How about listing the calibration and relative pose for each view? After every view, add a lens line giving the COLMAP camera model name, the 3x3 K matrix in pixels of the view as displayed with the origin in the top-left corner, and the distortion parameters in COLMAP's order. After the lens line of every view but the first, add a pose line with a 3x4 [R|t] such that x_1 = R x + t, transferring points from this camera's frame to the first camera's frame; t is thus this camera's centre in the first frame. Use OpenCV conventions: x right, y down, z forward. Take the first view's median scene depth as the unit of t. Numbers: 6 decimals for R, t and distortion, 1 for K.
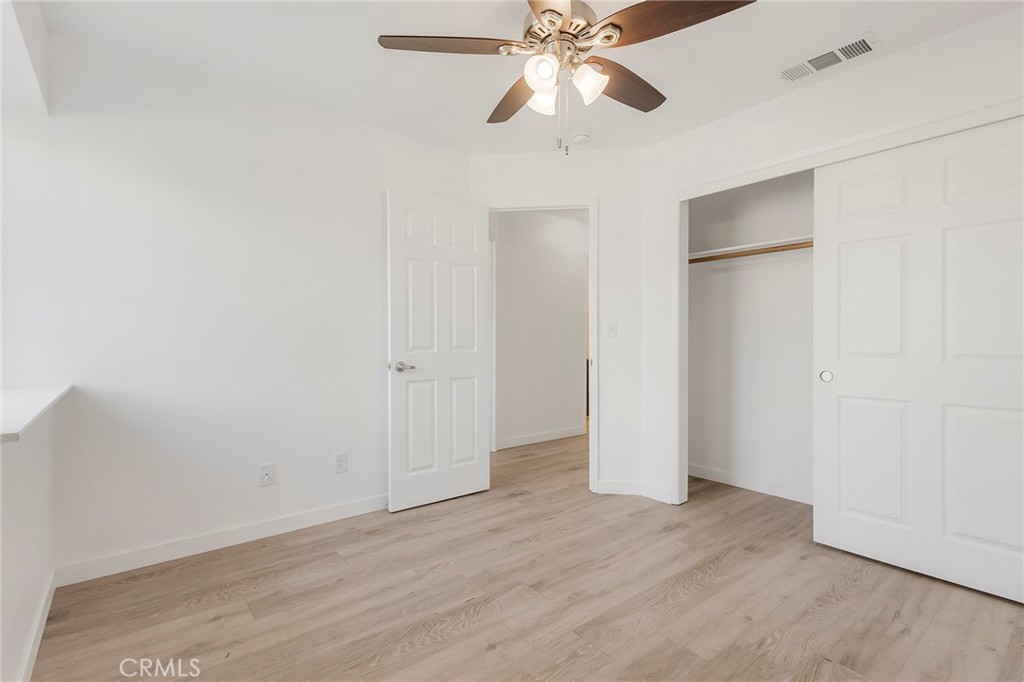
lens RADIAL K [[476.8, 0, 512.0], [0, 476.8, 341.0], [0, 0, 1]] dist [0.018061, -0.001076]
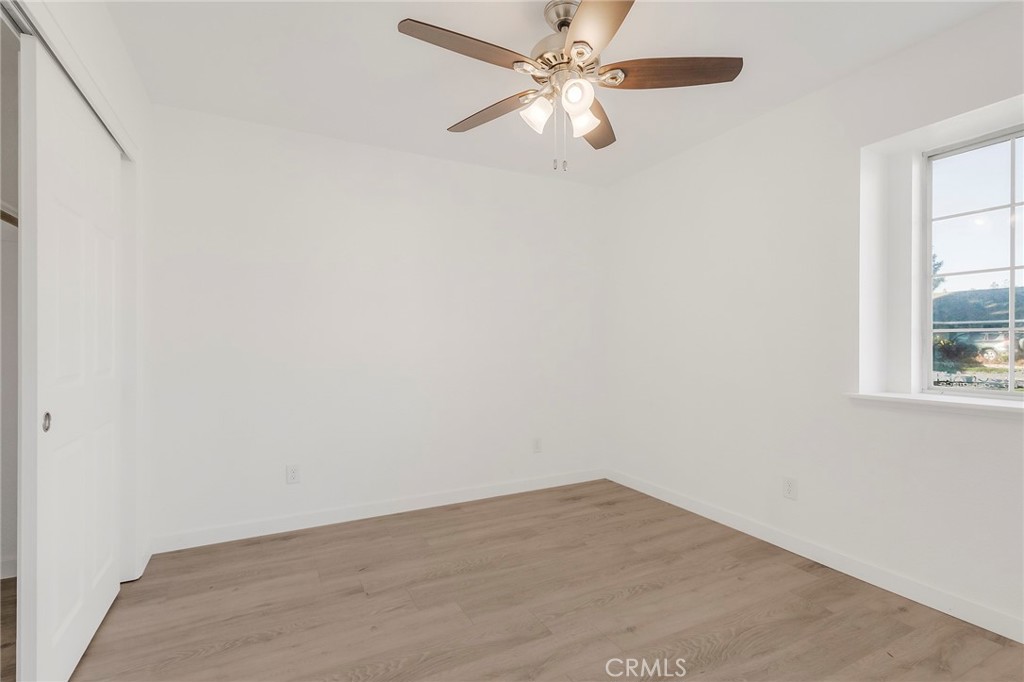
lens RADIAL K [[476.8, 0, 512.0], [0, 476.8, 341.0], [0, 0, 1]] dist [0.018061, -0.001076]
pose [[-0.979542, 0.001974, 0.201228, 0.001816], [0.003040, 0.999983, 0.004988, -0.033859], [-0.201215, 0.005498, -0.979532, 2.038295]]
